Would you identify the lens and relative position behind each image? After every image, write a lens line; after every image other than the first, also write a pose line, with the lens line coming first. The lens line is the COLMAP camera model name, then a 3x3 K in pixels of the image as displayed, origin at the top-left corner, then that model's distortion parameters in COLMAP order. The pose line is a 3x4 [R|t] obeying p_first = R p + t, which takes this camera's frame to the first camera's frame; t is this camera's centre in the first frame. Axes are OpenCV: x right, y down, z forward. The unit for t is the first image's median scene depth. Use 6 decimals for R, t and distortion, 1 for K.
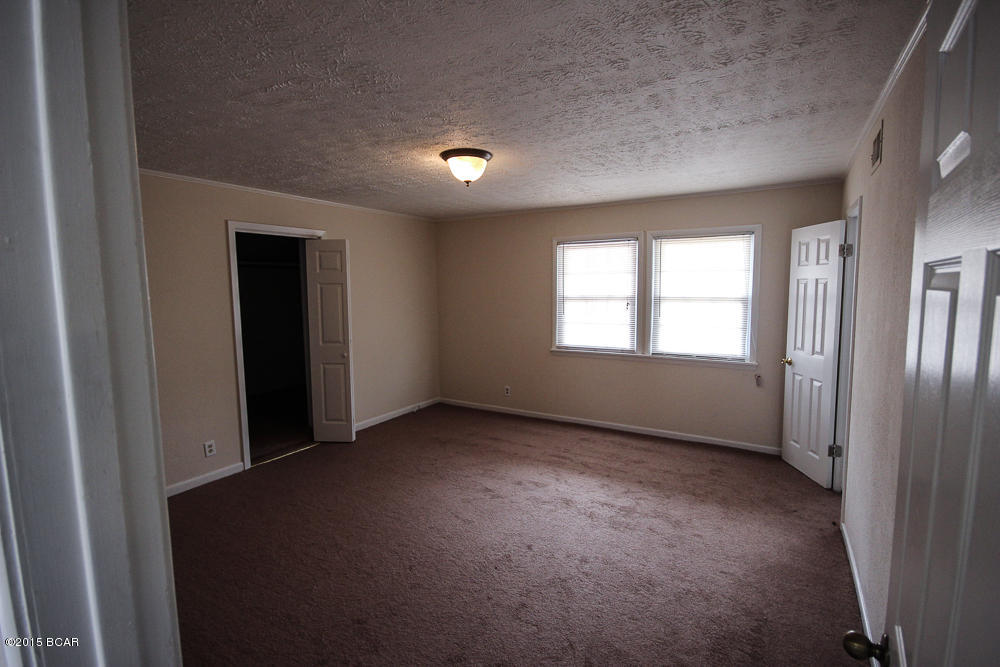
lens RADIAL K [[484.3, 0, 500.0], [0, 484.3, 333.5], [0, 0, 1]] dist [0.001360, -0.000719]
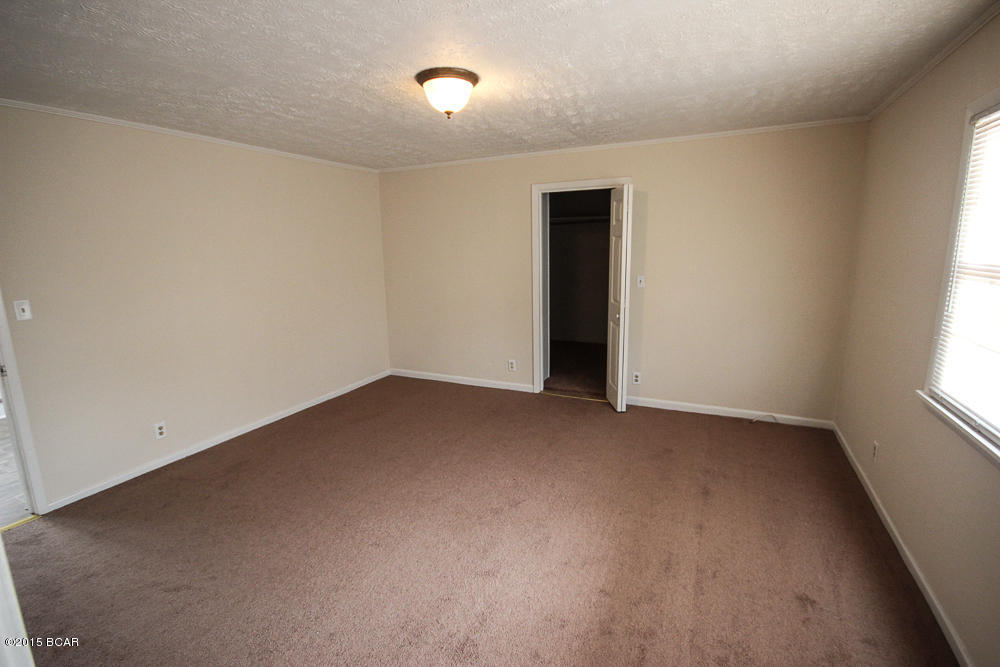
lens RADIAL K [[462.5, 0, 500.0], [0, 462.5, 333.5], [0, 0, 1]] dist [0.001539, -0.000110]
pose [[0.096368, 0.195149, -0.976028, 0.537474], [-0.086188, 0.978544, 0.187143, -0.071319], [0.991607, 0.066088, 0.111120, 0.720288]]
